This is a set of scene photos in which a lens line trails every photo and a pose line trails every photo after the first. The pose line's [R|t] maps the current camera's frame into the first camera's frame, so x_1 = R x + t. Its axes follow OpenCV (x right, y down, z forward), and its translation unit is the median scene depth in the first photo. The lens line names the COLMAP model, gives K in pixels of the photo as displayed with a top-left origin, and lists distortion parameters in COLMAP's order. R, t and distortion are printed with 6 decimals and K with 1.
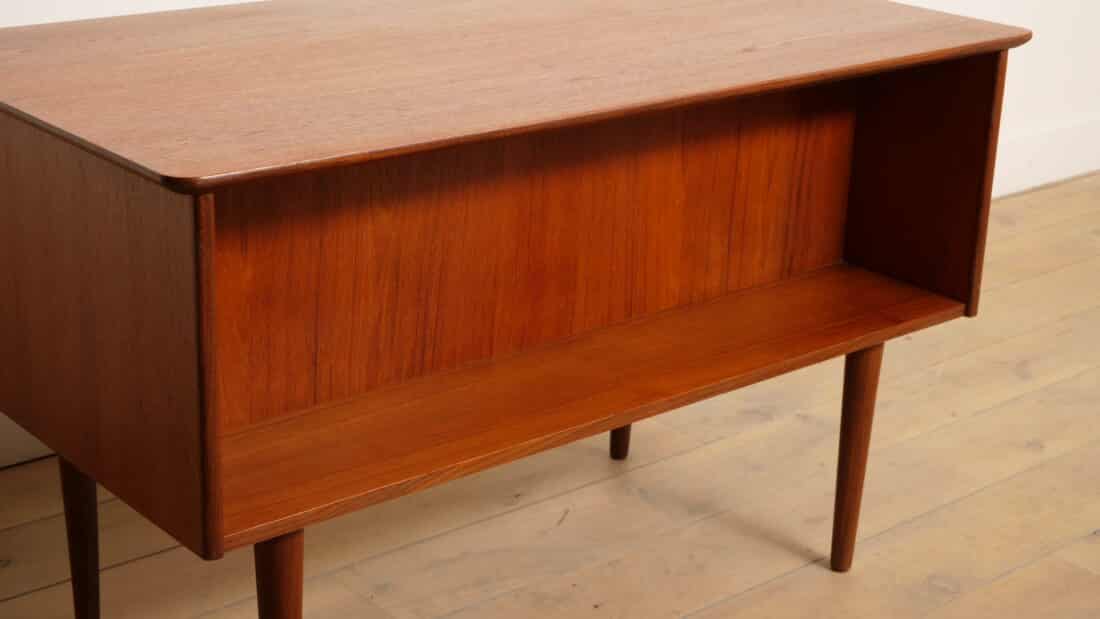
lens RADIAL K [[1771.8, 0, 550.0], [0, 1771.8, 309.5], [0, 0, 1]] dist [-0.031381, -0.059270]
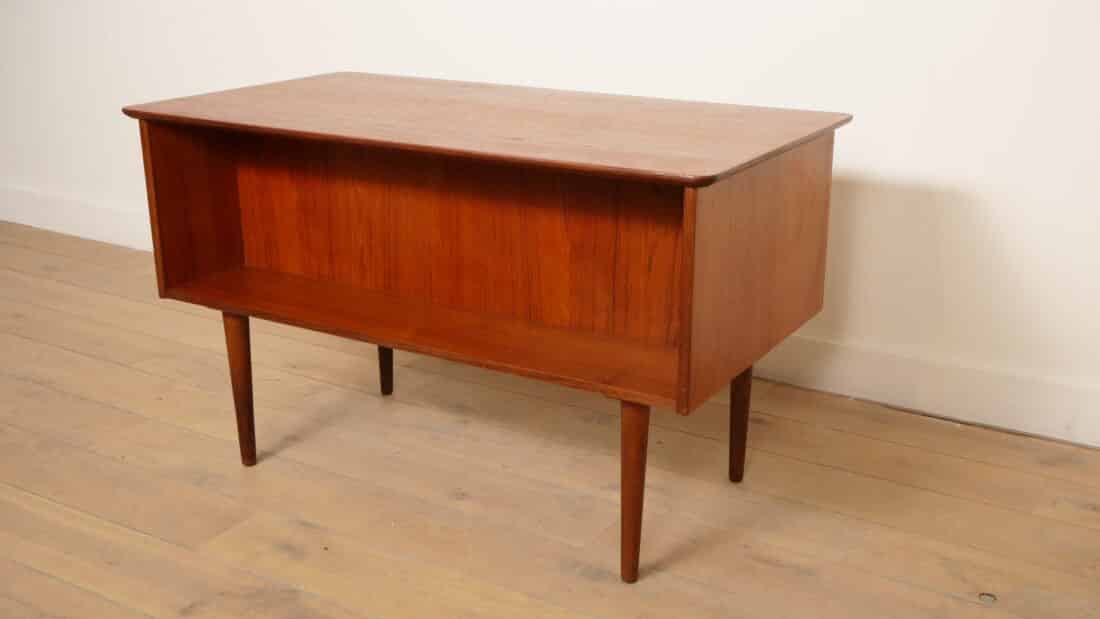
lens RADIAL K [[1209.7, 0, 550.0], [0, 1209.7, 309.5], [0, 0, 1]] dist [0.022049, 0.000813]
pose [[0.299952, 0.261378, -0.917447, 0.974346], [-0.307812, 0.936808, 0.166257, -0.174877], [0.902929, 0.232532, 0.361453, 0.654389]]
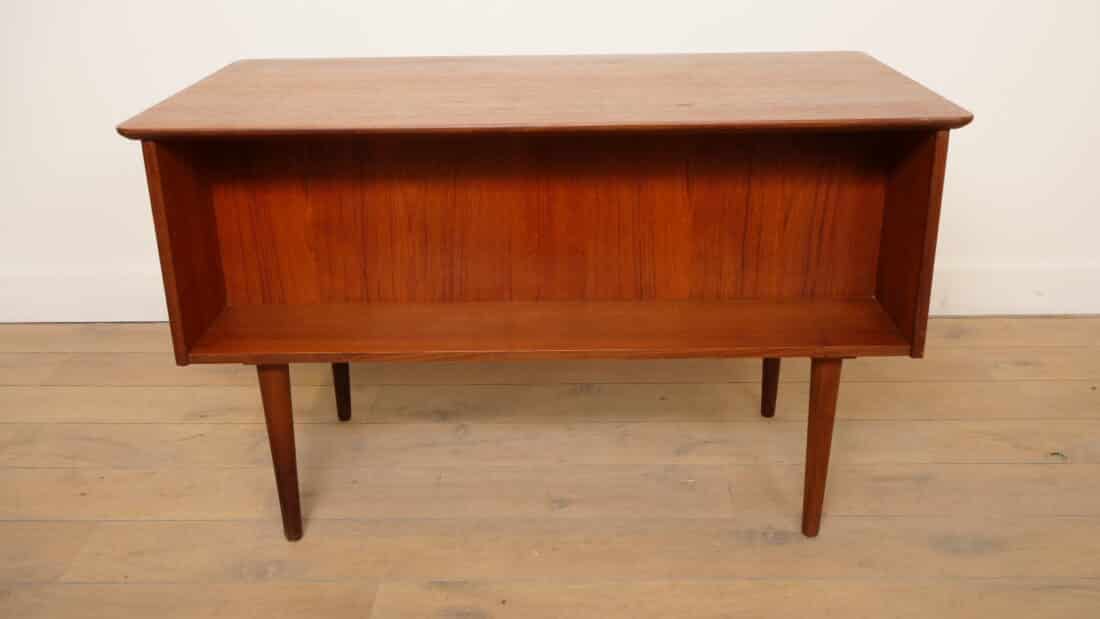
lens RADIAL K [[1085.5, 0, 550.0], [0, 1085.5, 309.5], [0, 0, 1]] dist [-0.015321, -0.004207]
pose [[0.745475, 0.194674, -0.637471, 0.536572], [-0.183113, 0.979414, 0.084961, -0.045997], [0.640887, 0.053393, 0.765776, 0.309867]]
